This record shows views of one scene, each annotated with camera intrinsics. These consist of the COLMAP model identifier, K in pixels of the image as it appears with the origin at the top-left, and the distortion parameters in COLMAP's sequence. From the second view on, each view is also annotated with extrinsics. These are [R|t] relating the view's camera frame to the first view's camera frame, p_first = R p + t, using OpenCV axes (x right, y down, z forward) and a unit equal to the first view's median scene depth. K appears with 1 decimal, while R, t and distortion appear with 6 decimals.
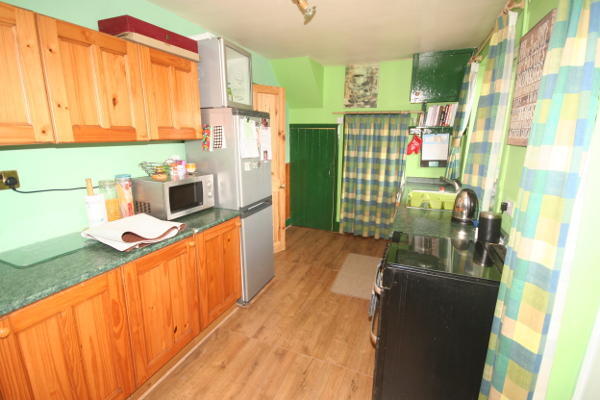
lens RADIAL K [[287.2, 0, 300.6], [0, 287.2, 201.2], [0, 0, 1]] dist [0.001866, 0.000087]
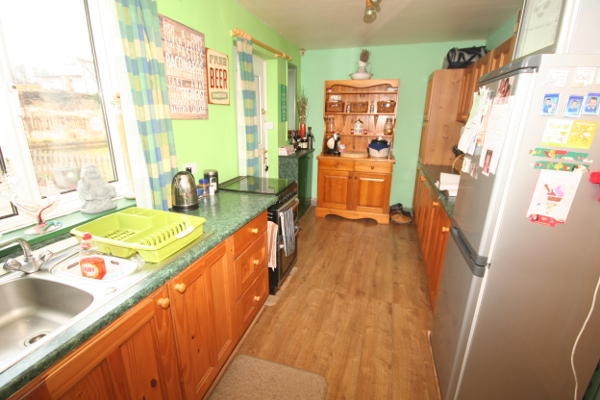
lens RADIAL K [[278.6, 0, 298.9], [0, 278.6, 197.8], [0, 0, 1]] dist [-0.006135, -0.001563]
pose [[-0.996642, 0.003478, -0.081813, 0.252331], [-0.037685, 0.867533, 0.495949, -0.359232], [0.072700, 0.497367, -0.864489, 1.576267]]
